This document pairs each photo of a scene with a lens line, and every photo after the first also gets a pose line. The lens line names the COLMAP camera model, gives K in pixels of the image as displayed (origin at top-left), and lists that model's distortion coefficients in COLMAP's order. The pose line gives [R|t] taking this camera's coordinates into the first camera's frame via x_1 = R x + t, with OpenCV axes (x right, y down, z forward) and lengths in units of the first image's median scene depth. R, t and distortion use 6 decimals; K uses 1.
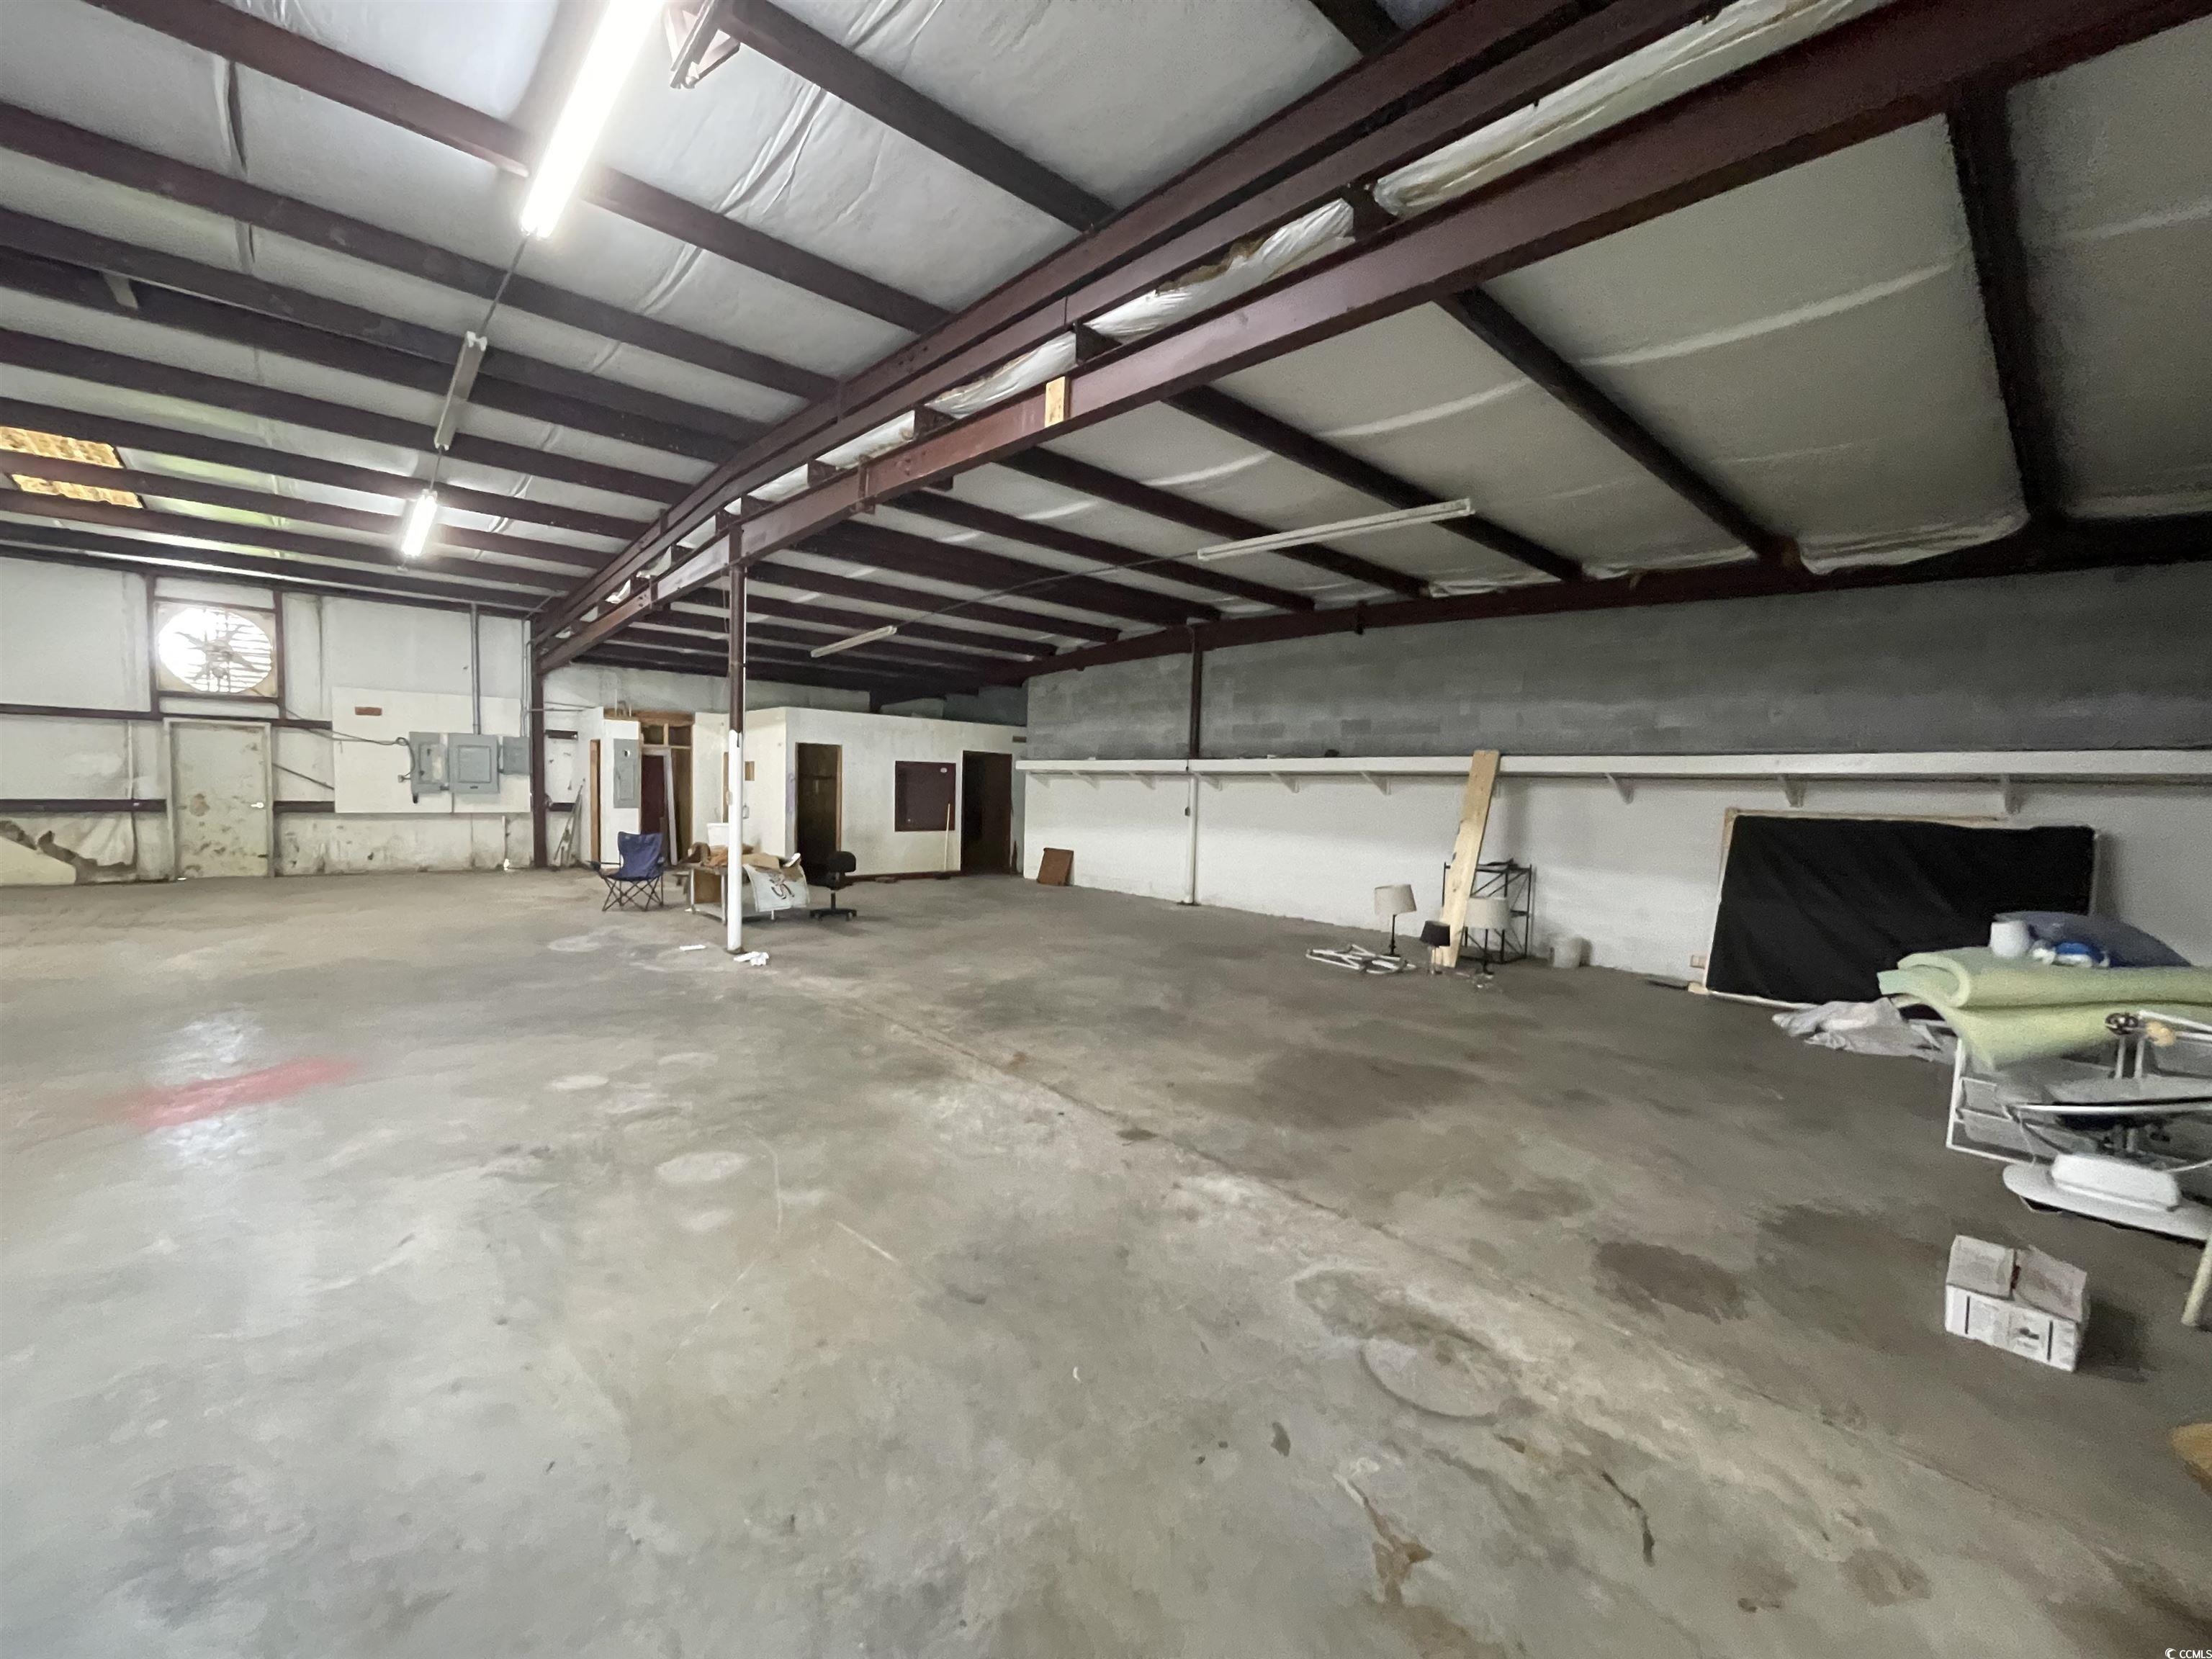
lens RADIAL K [[885.3, 0, 1113.0], [0, 885.3, 842.2], [0, 0, 1]] dist [0.002694, -0.001863]
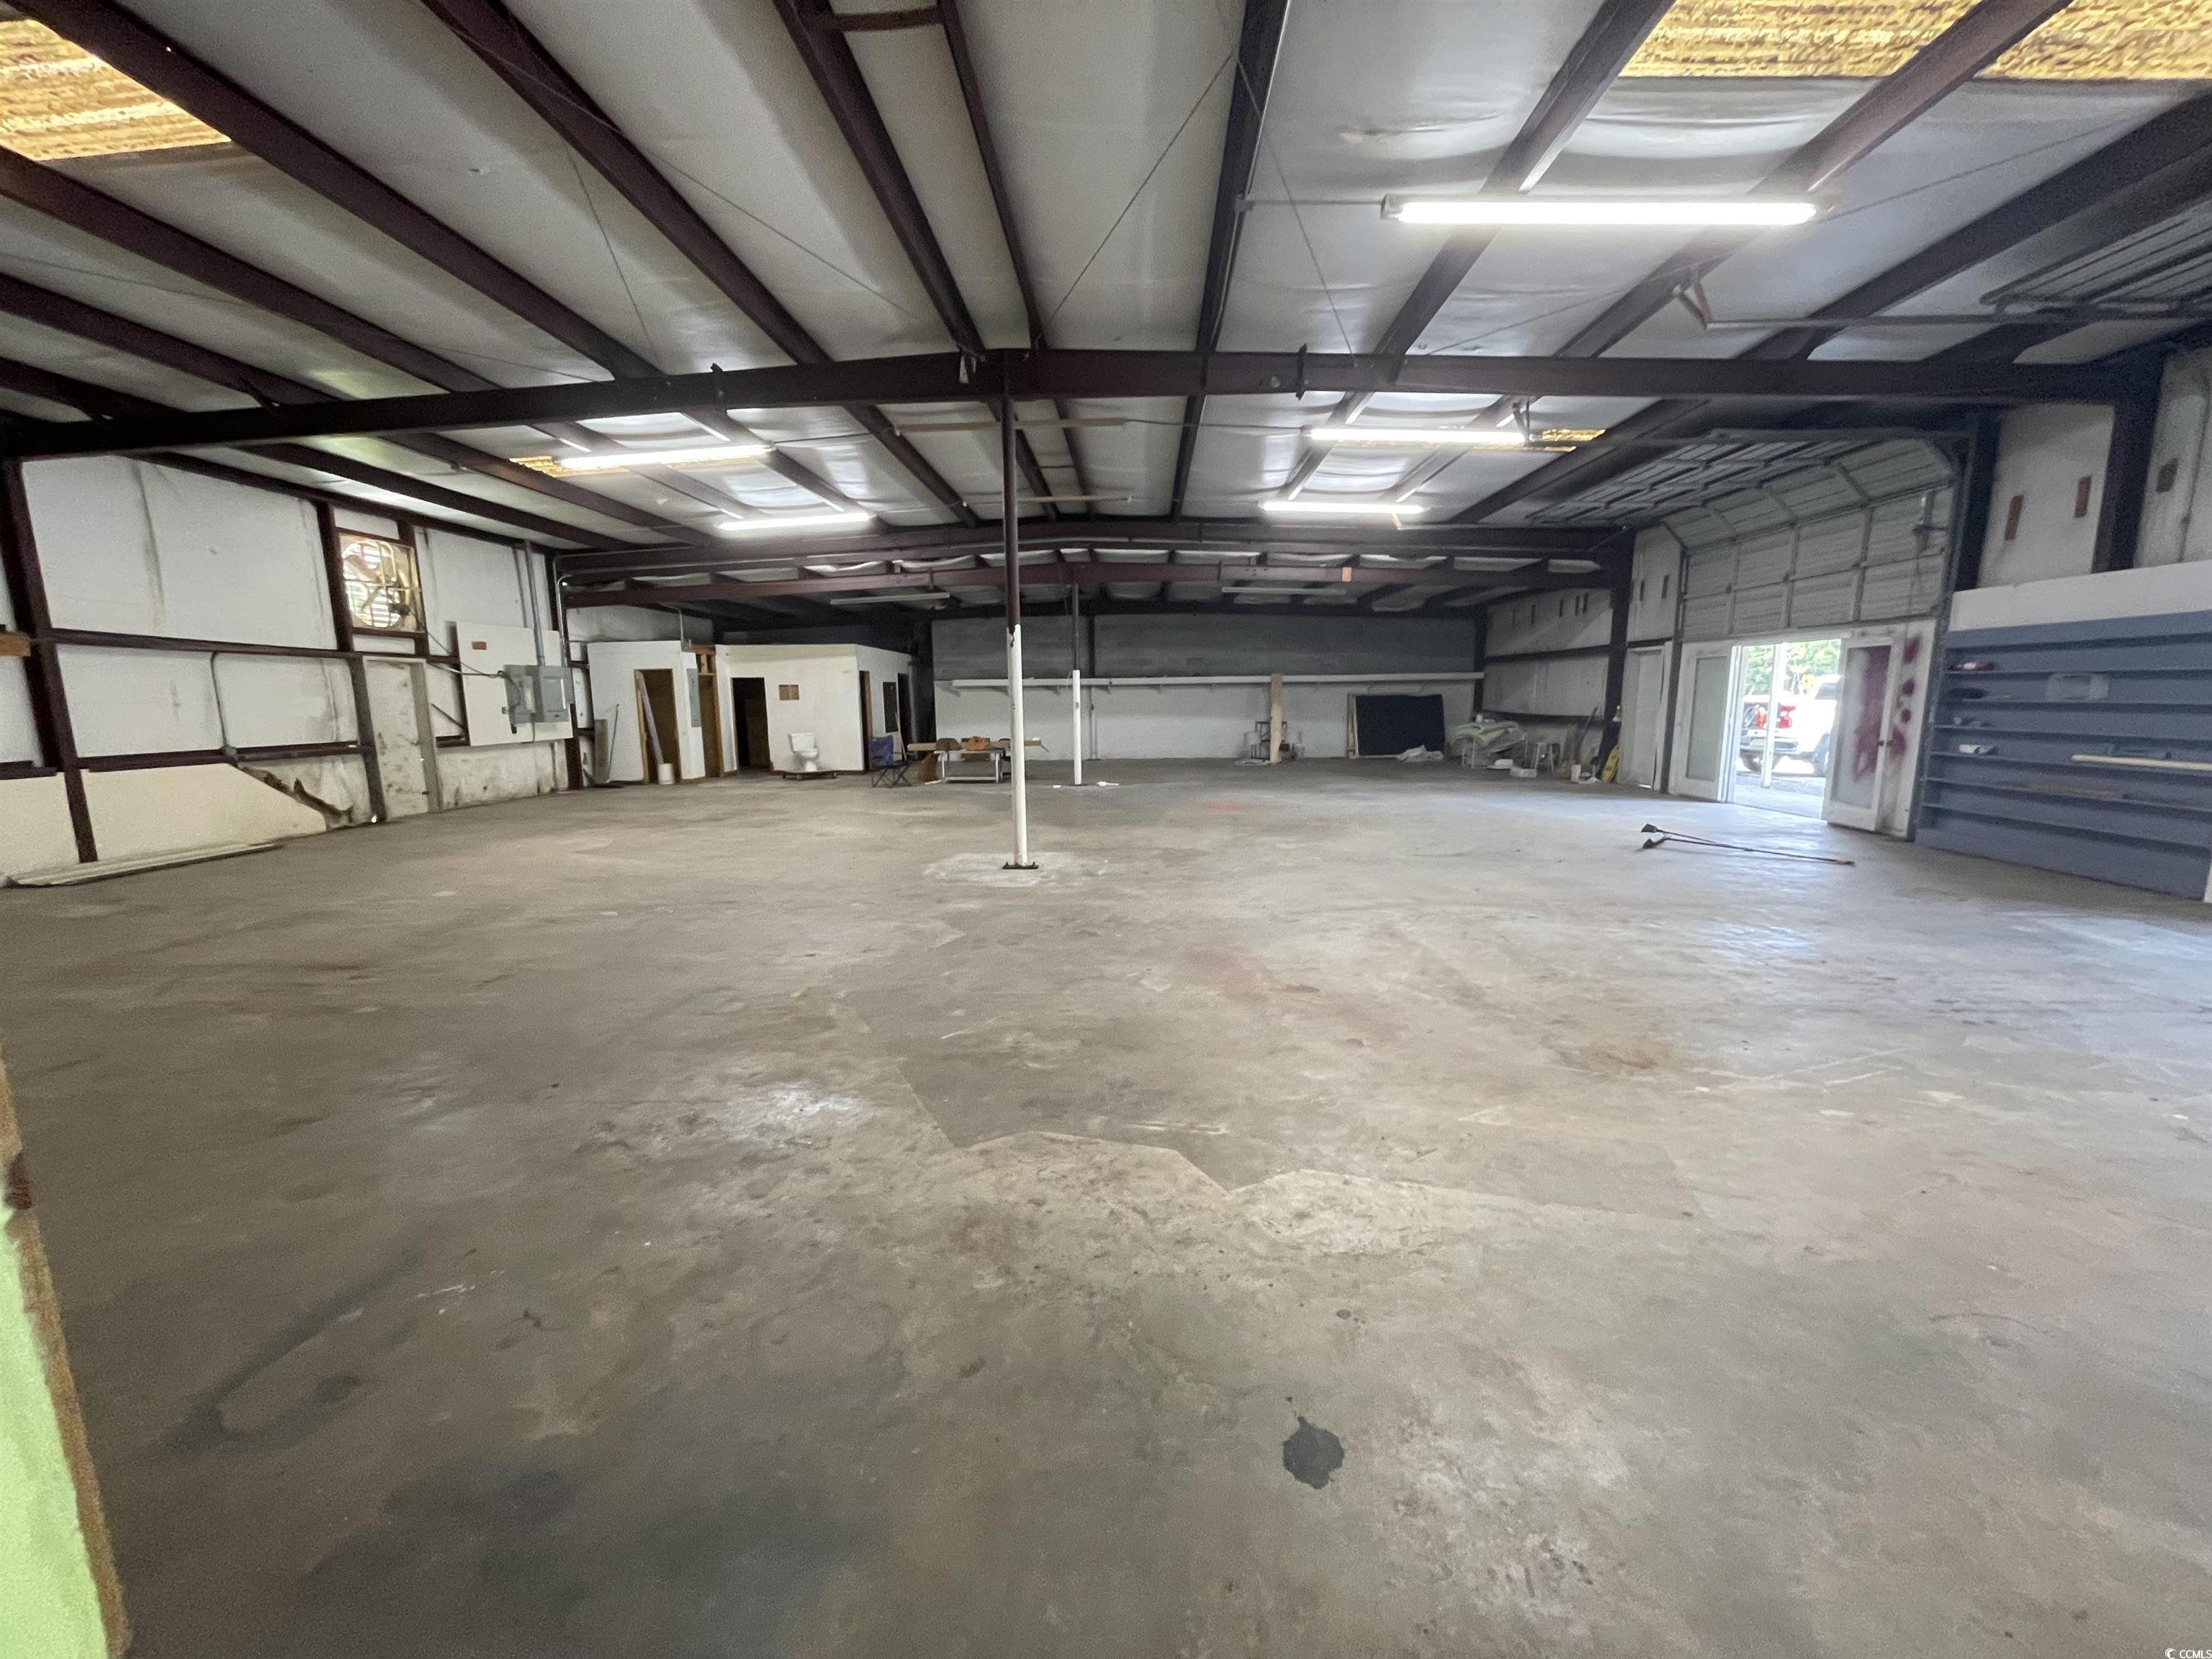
lens RADIAL K [[885.3, 0, 1115.1], [0, 885.3, 836.4], [0, 0, 1]] dist [0.002694, -0.001863]
pose [[0.691769, -0.146594, 0.707083, -1.223112], [0.074373, 0.988434, 0.132162, -0.011019], [-0.718279, -0.038838, 0.694671, -0.282252]]
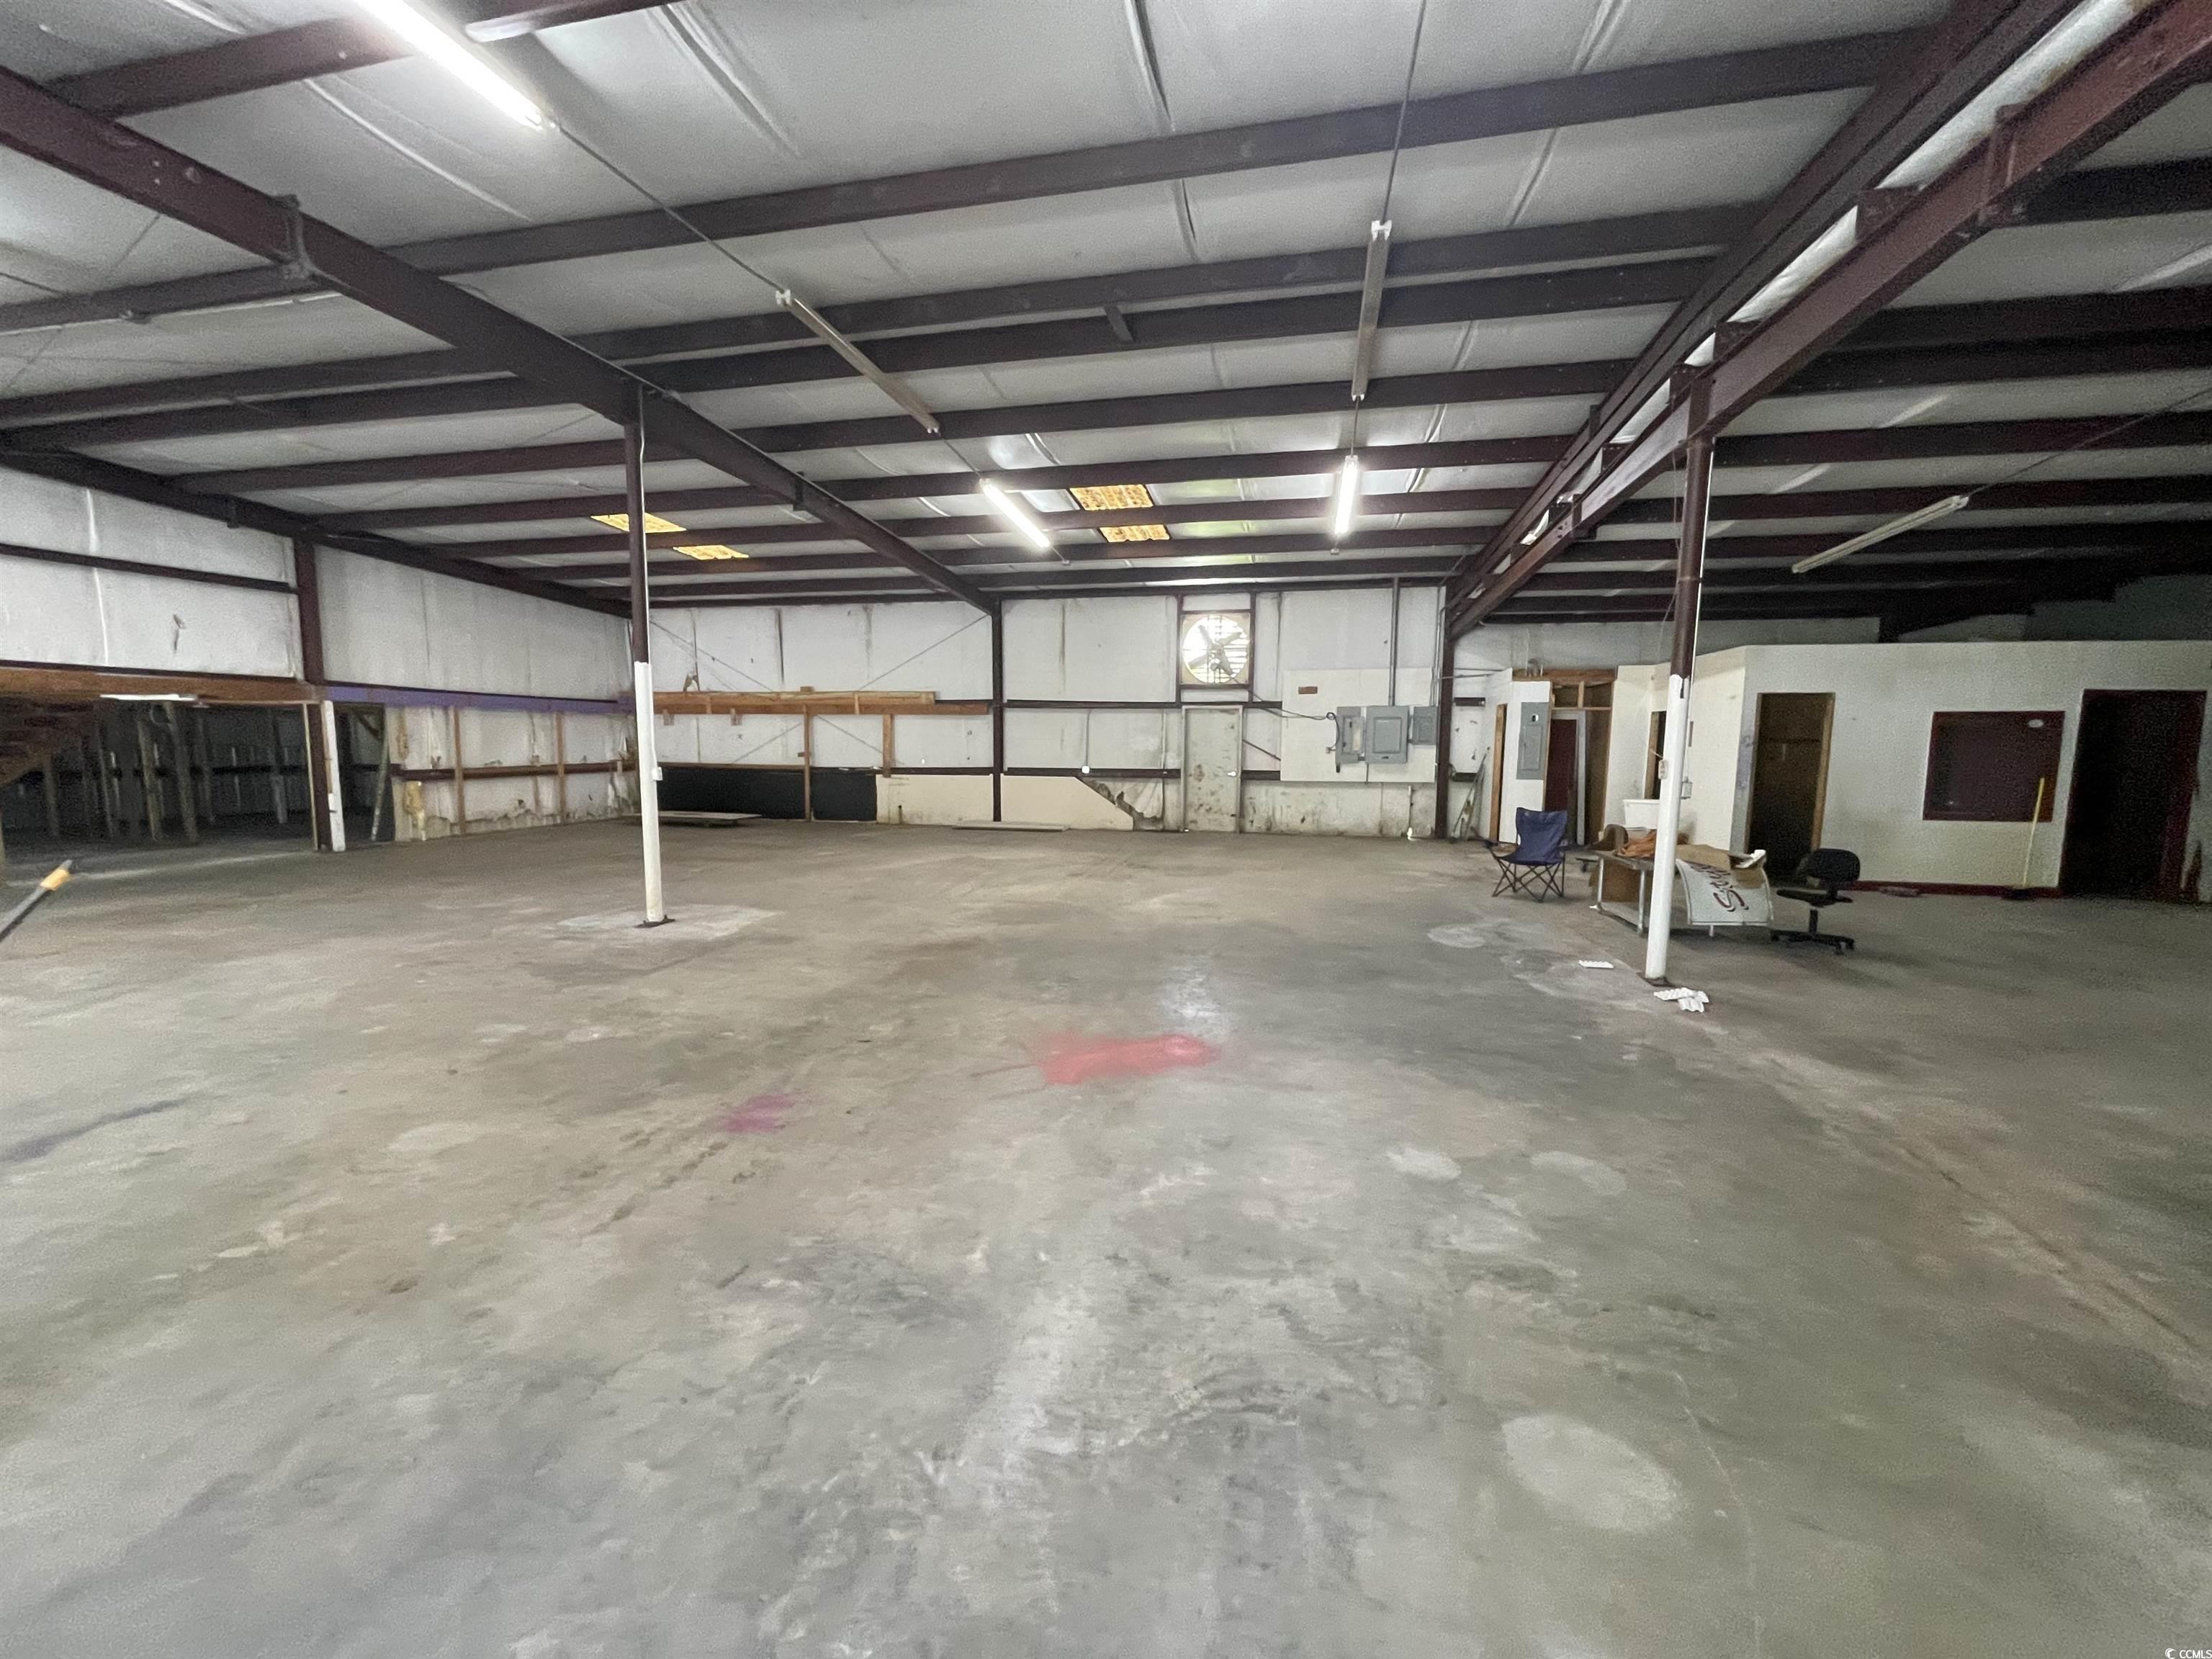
lens RADIAL K [[885.3, 0, 1085.0], [0, 885.3, 832.5], [0, 0, 1]] dist [0.002694, -0.001863]
pose [[0.562786, 0.062522, -0.824235, -0.077458], [-0.042226, 0.998008, 0.046872, -0.010058], [0.825523, 0.008425, 0.564305, 0.158648]]
